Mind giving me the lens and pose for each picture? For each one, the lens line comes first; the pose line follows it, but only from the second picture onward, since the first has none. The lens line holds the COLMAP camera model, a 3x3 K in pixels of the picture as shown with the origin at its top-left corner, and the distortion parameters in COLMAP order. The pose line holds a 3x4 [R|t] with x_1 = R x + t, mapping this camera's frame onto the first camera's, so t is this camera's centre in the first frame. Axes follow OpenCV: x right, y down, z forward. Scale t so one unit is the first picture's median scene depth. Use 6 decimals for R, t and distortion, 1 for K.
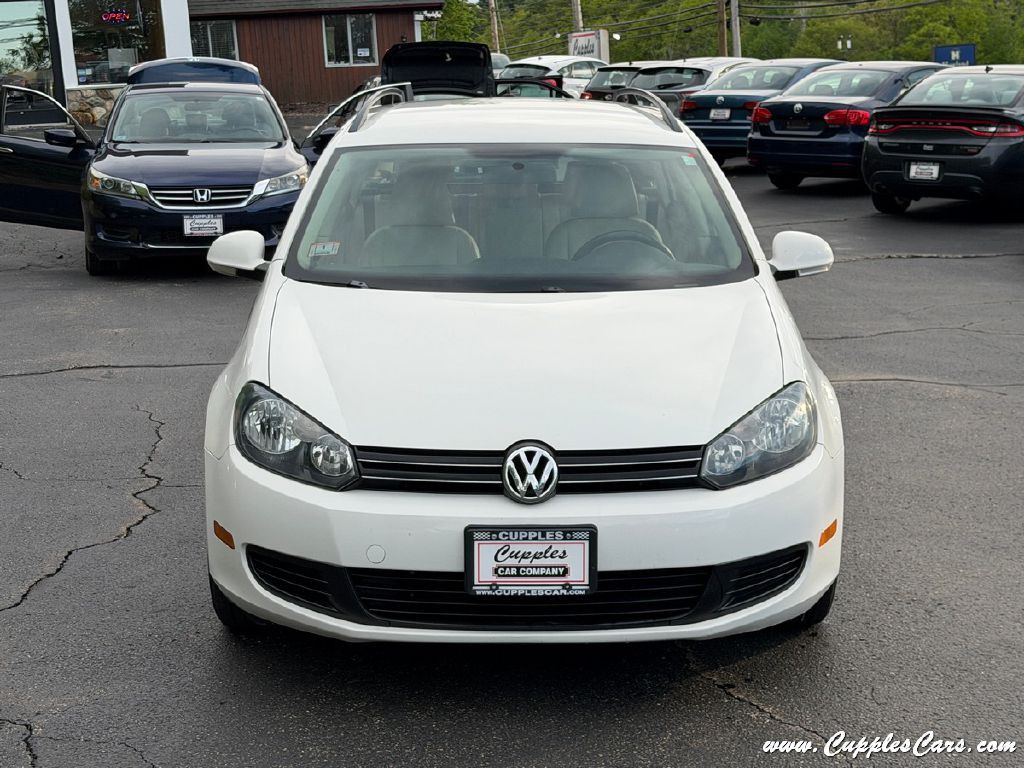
lens RADIAL K [[1872.8, 0, 512.0], [0, 1872.8, 384.0], [0, 0, 1]] dist [0.131960, 0.006970]
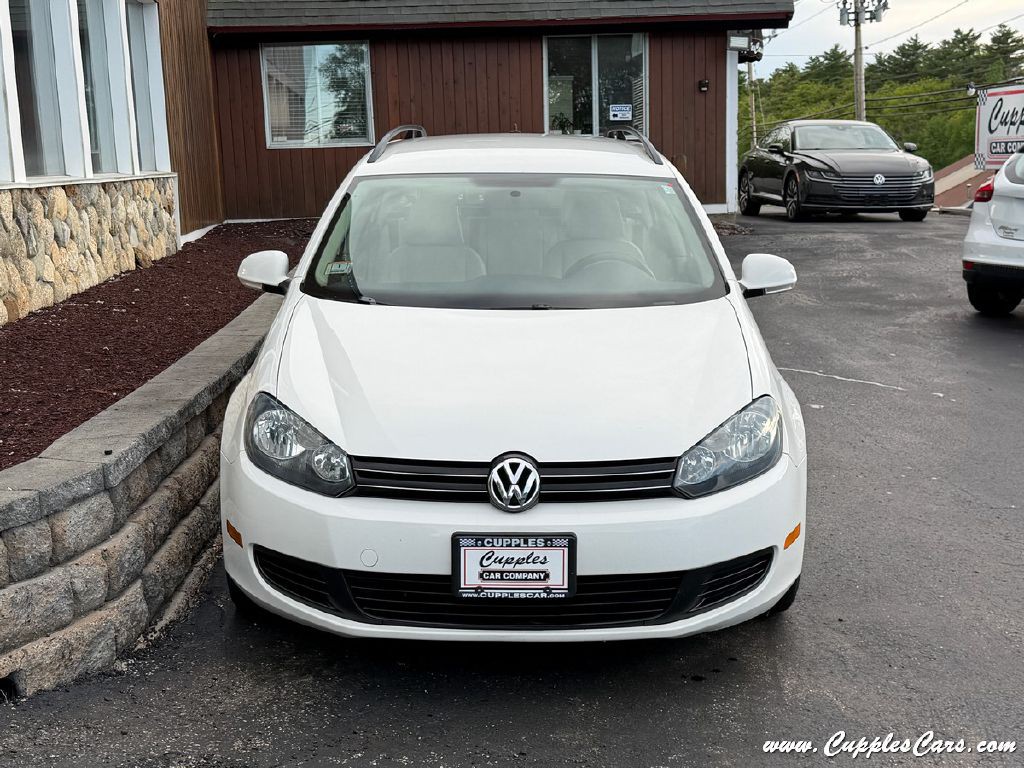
lens RADIAL K [[1411.6, 0, 527.4], [0, 1411.6, 383.4], [0, 0, 1]] dist [0.130683, -0.002142]
pose [[0.999927, 0.007533, -0.009416, 0.024449], [-0.007338, 0.999762, 0.020536, -0.026090], [0.009568, -0.020465, 0.999745, 0.196185]]
